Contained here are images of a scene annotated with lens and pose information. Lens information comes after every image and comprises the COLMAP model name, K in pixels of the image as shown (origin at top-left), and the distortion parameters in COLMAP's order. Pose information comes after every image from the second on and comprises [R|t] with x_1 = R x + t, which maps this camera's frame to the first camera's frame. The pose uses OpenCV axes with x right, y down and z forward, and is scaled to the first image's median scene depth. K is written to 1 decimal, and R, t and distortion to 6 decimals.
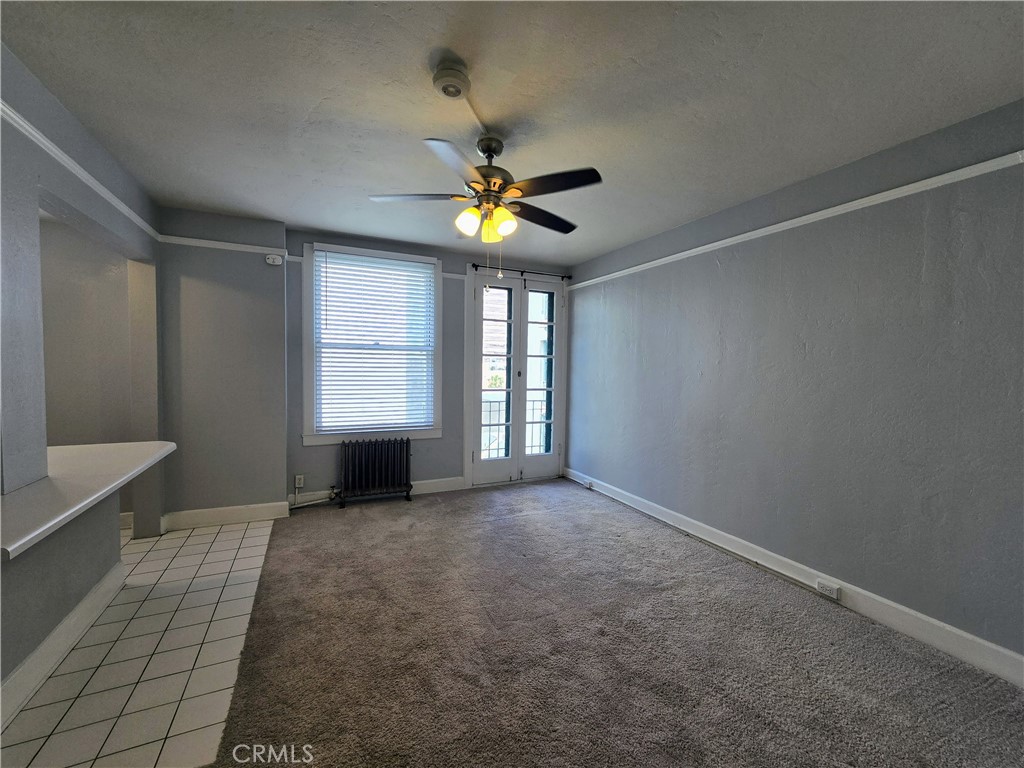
lens RADIAL K [[418.7, 0, 510.7], [0, 418.7, 383.6], [0, 0, 1]] dist [-0.004909, 0.001326]
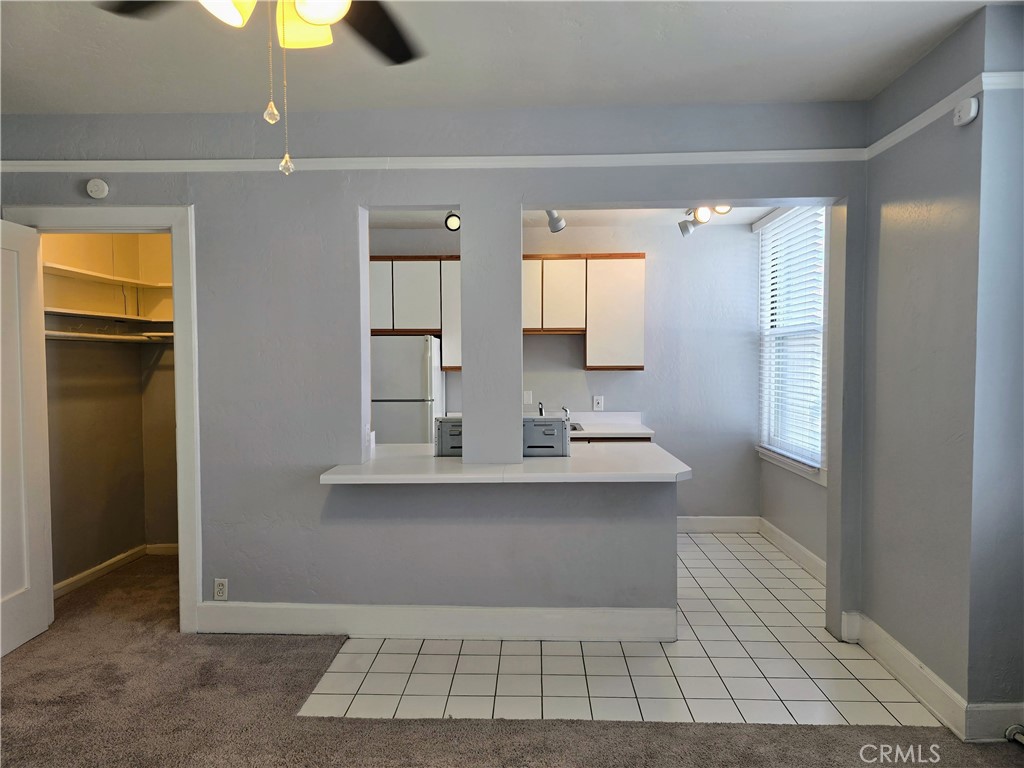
lens RADIAL K [[686.5, 0, 505.8], [0, 686.5, 391.5], [0, 0, 1]] dist [0.034187, -0.017159]
pose [[-0.469747, 0.030841, -0.882262, 0.242790], [-0.039748, 0.997637, 0.056038, -0.036178], [0.881906, 0.061392, -0.467411, 0.844957]]
